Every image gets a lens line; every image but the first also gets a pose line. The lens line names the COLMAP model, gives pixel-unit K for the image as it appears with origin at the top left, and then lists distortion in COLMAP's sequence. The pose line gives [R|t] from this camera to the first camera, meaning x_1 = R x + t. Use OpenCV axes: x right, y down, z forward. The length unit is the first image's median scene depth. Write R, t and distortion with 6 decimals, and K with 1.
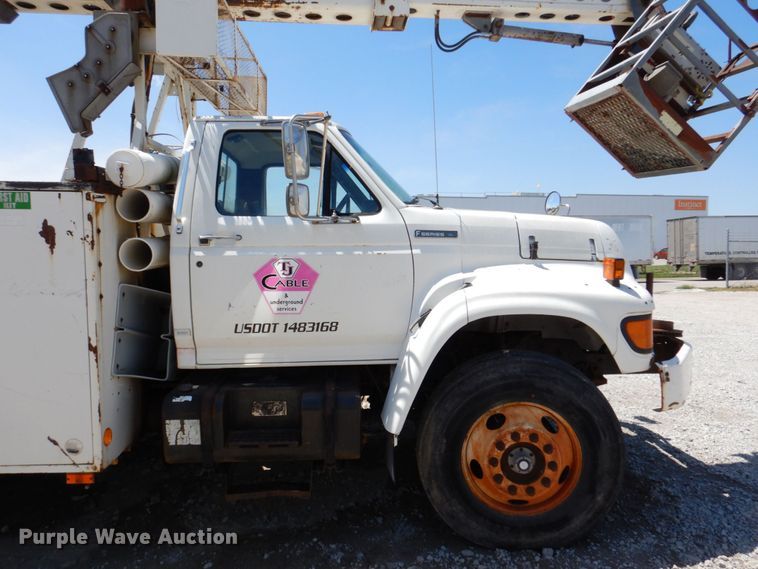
lens RADIAL K [[530.4, 0, 379.2], [0, 530.4, 287.3], [0, 0, 1]] dist [0.007244, 0.004663]
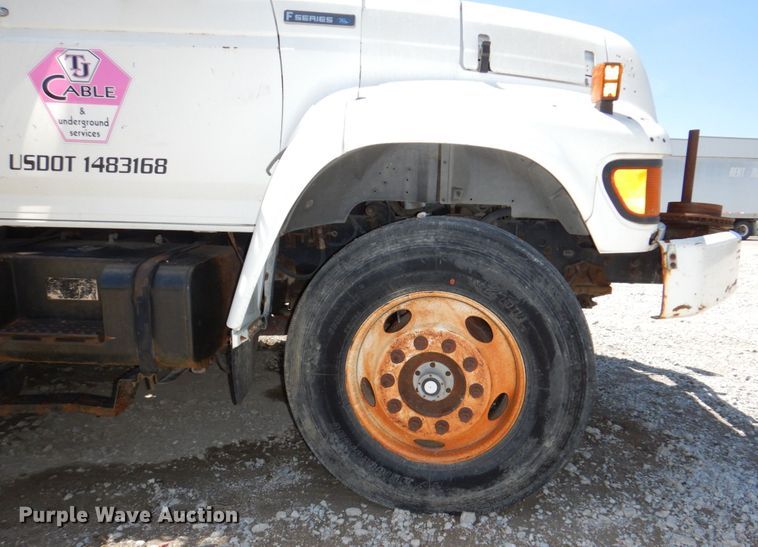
lens RADIAL K [[600.7, 0, 420.4], [0, 600.7, 312.0], [0, 0, 1]] dist [0.006071, -0.002077]
pose [[0.997155, 0.048878, -0.057378, 0.287214], [-0.041543, 0.991573, 0.122707, 0.150408], [0.062892, -0.119974, 0.990783, 0.278135]]
